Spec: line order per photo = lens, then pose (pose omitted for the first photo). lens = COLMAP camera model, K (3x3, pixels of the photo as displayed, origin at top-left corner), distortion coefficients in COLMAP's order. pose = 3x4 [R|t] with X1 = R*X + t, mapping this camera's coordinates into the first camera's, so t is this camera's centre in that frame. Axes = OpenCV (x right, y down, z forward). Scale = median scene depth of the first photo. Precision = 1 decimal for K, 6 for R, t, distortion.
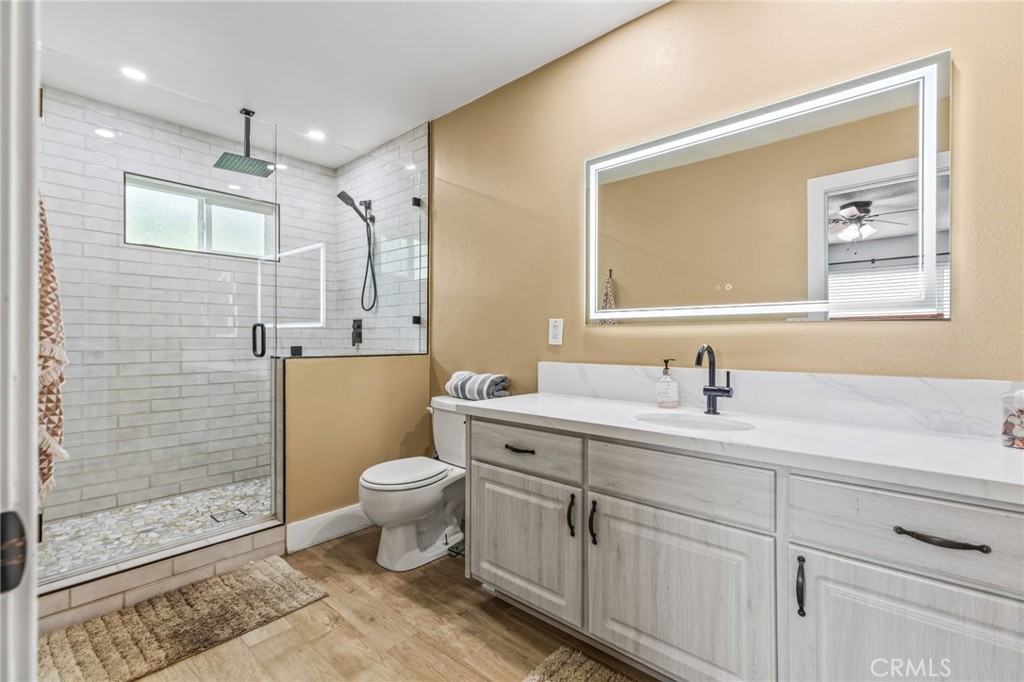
lens RADIAL K [[455.3, 0, 509.5], [0, 455.3, 335.2], [0, 0, 1]] dist [0.001464, 0.000248]
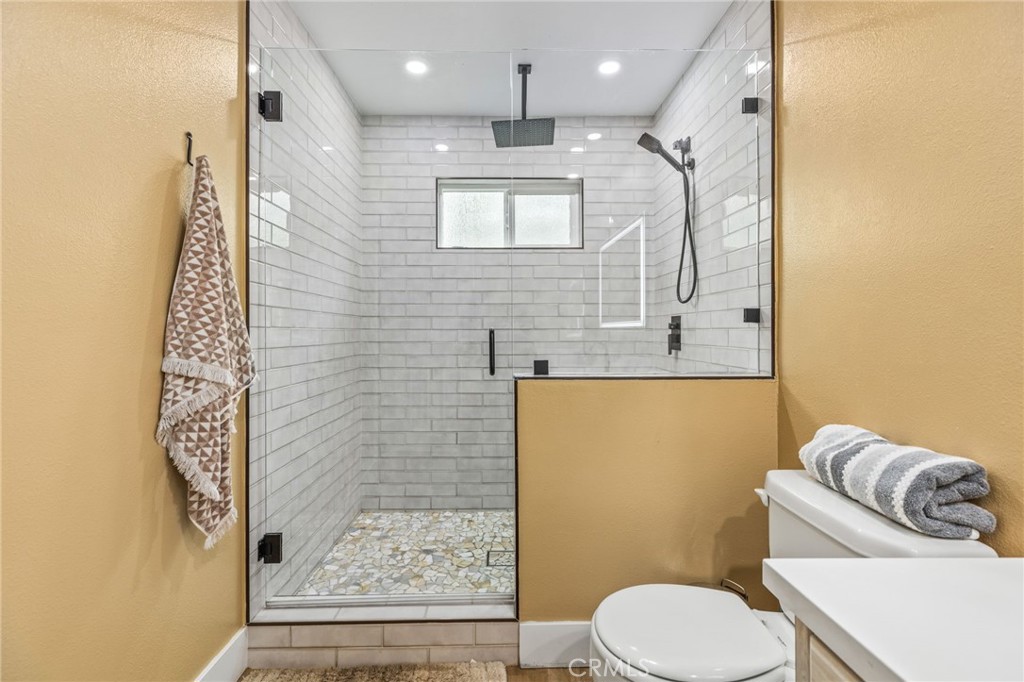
lens RADIAL K [[454.7, 0, 511.7], [0, 454.7, 329.3], [0, 0, 1]] dist [0.001568, 0.000490]
pose [[0.681065, -0.007889, -0.732181, 0.004951], [0.008674, 0.999959, -0.002705, -0.018468], [0.732172, -0.004509, 0.681105, 0.433223]]
